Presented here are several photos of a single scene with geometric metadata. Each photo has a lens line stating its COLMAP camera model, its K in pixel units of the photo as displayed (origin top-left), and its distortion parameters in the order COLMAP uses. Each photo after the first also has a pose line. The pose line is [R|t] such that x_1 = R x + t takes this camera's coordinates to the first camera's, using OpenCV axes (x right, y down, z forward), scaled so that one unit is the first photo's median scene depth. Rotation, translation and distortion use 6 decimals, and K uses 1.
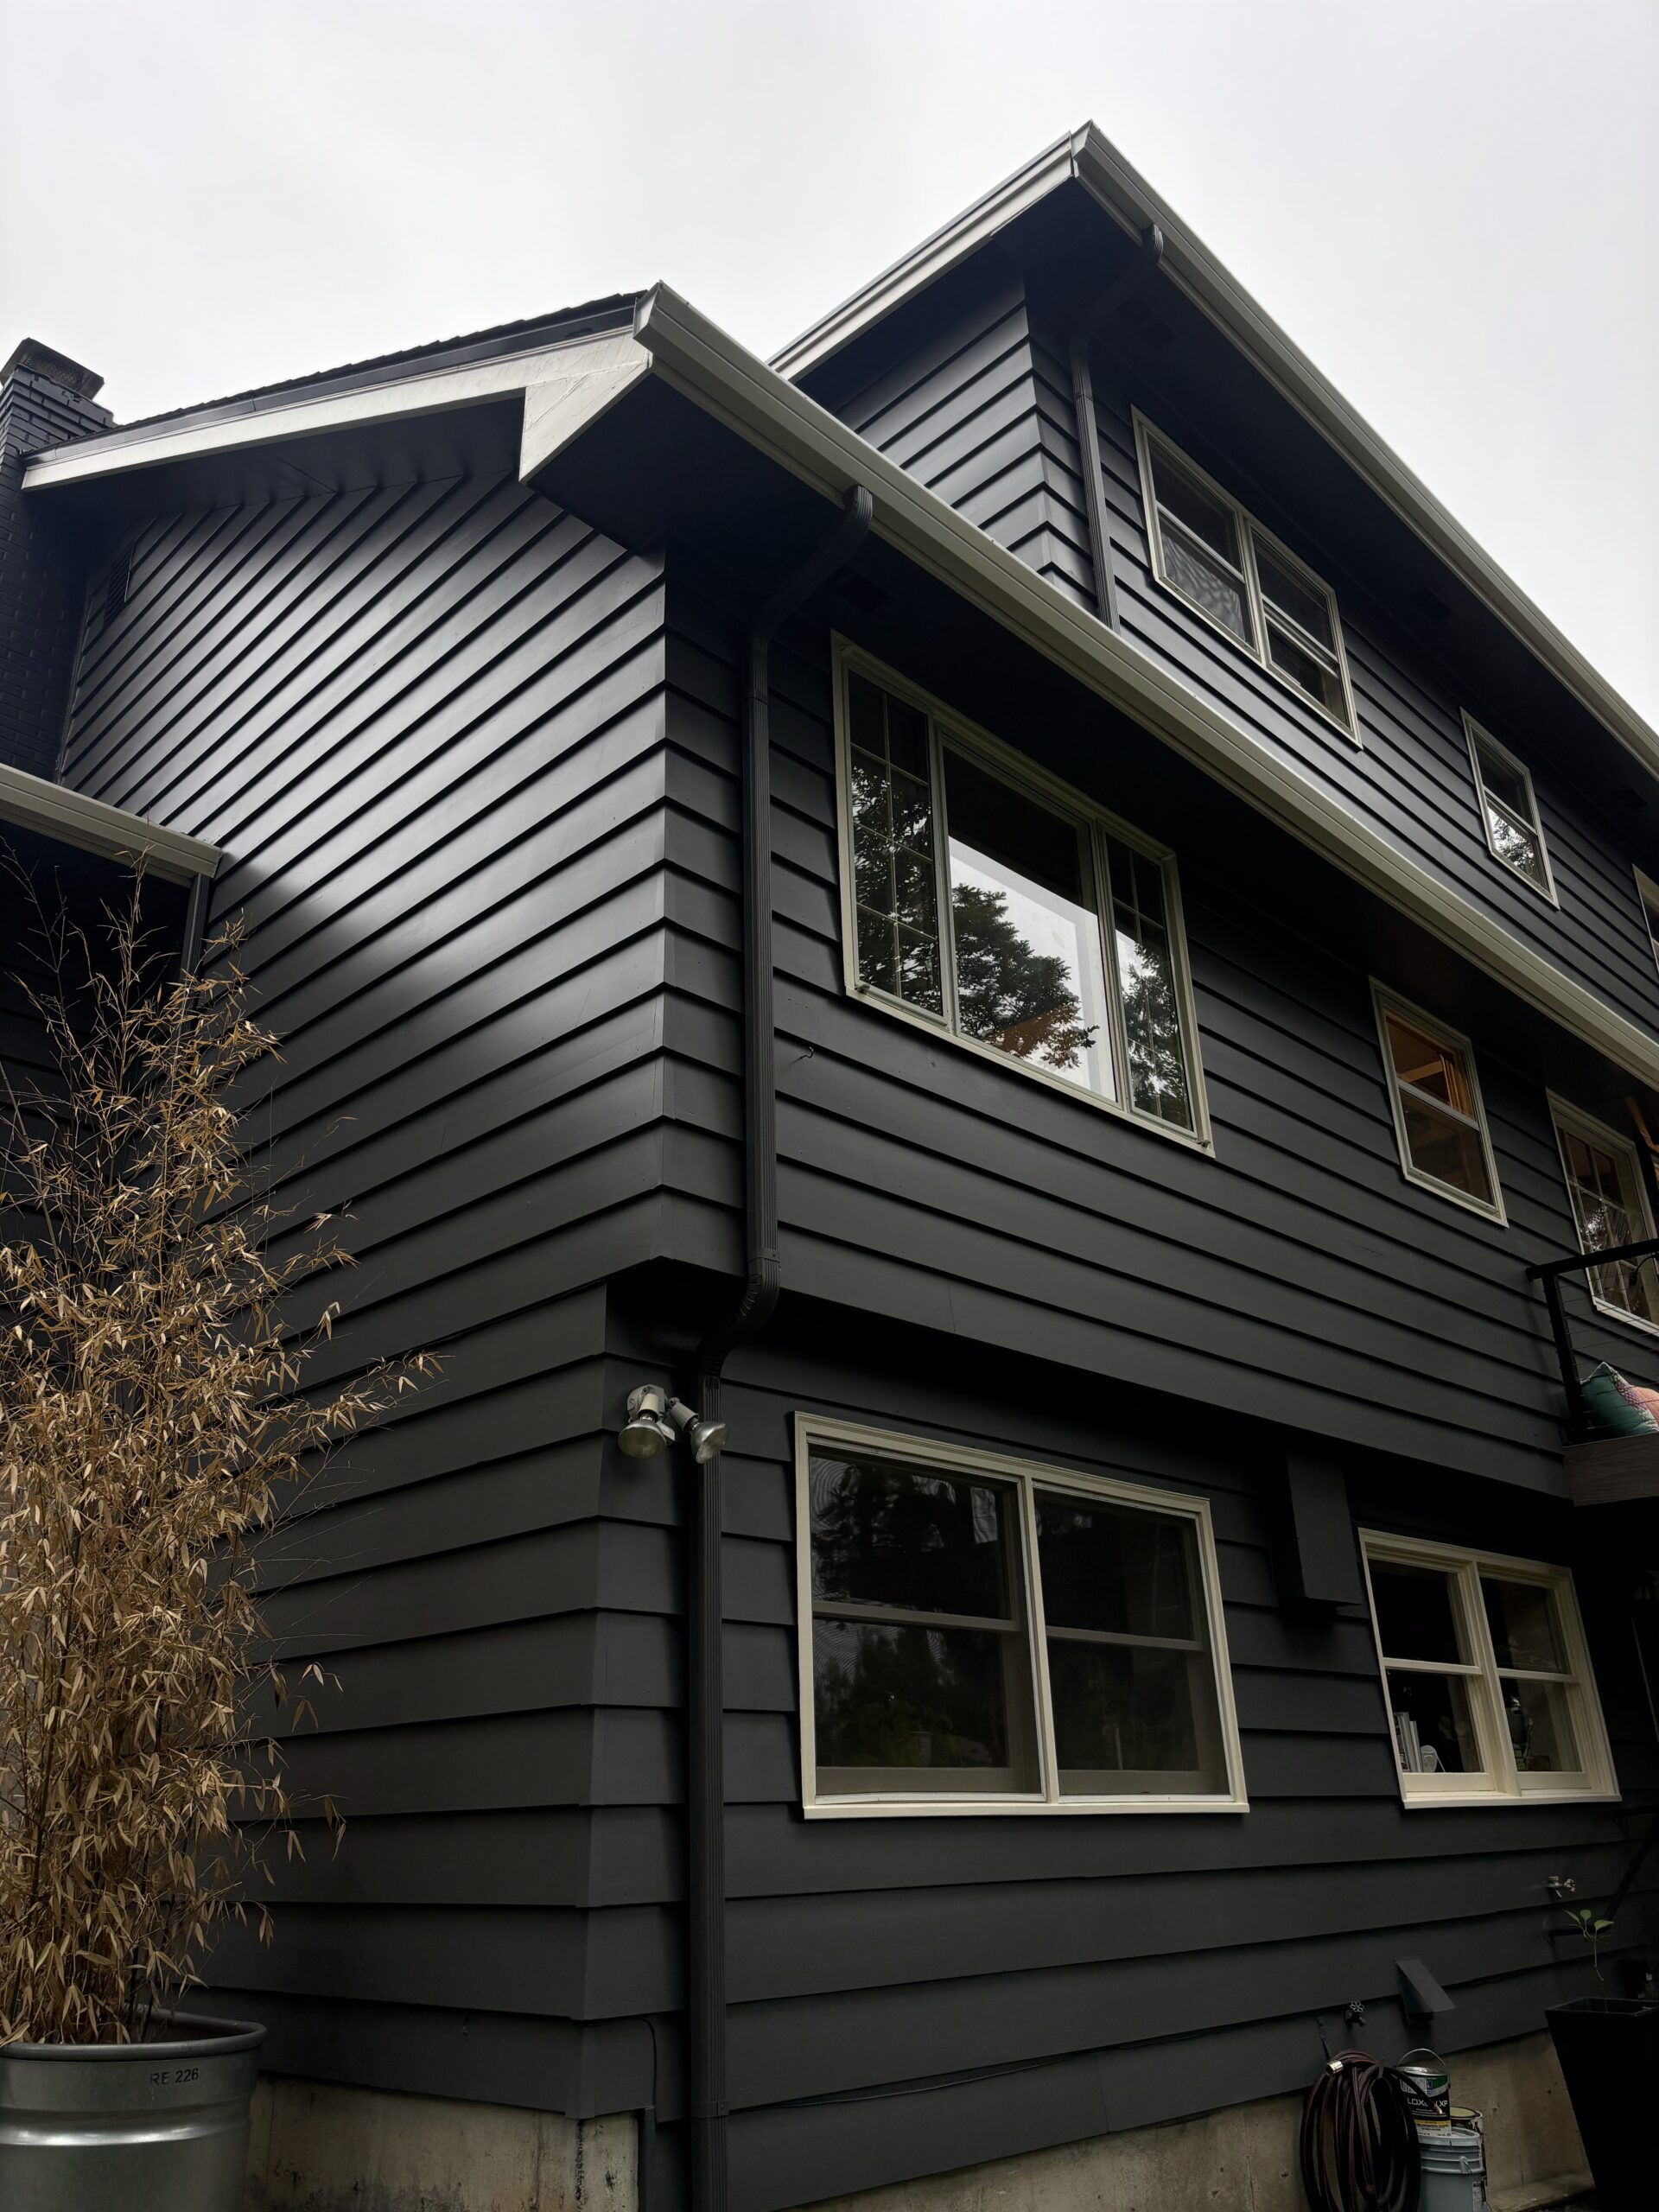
lens RADIAL K [[1670.8, 0, 810.5], [0, 1670.8, 1108.0], [0, 0, 1]] dist [0.050500, -0.061936]
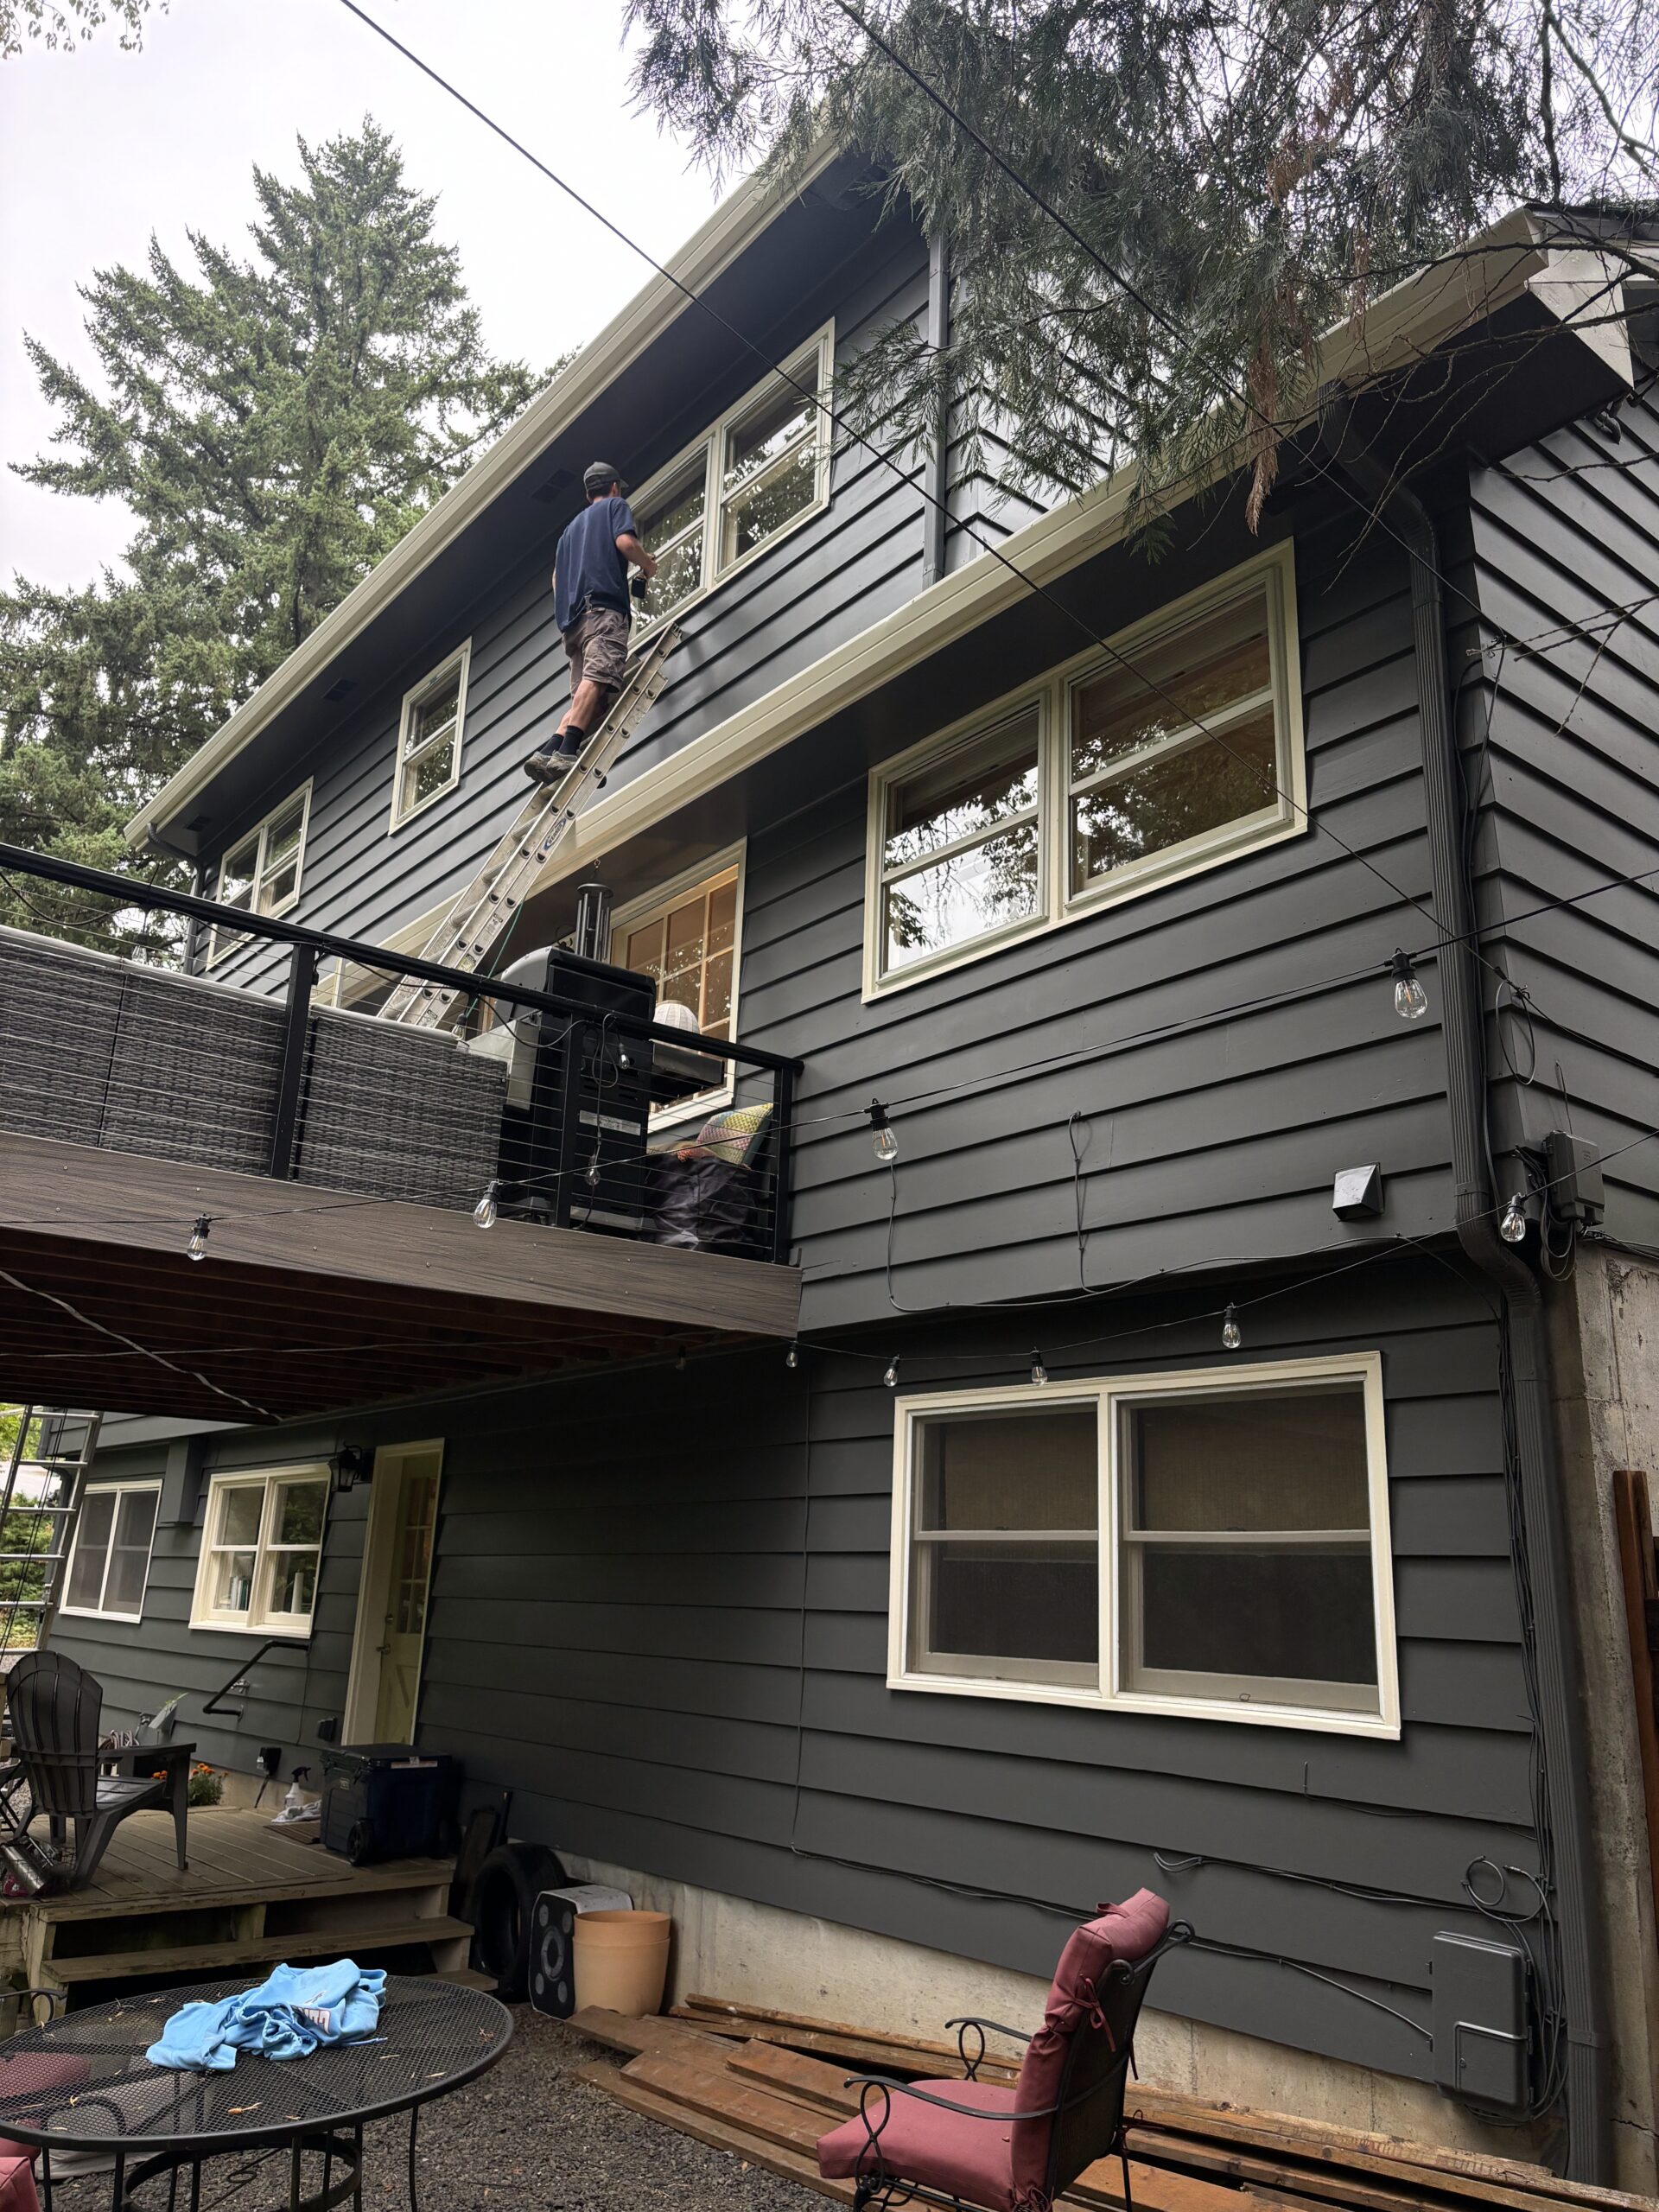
lens RADIAL K [[1670.8, 0, 840.2], [0, 1670.8, 1115.7], [0, 0, 1]] dist [0.050500, -0.061936]
pose [[-0.095002, -0.258129, -0.961428, 1.142303], [0.358440, 0.892146, -0.274947, 0.282066], [0.928706, -0.370734, 0.007768, 0.866903]]
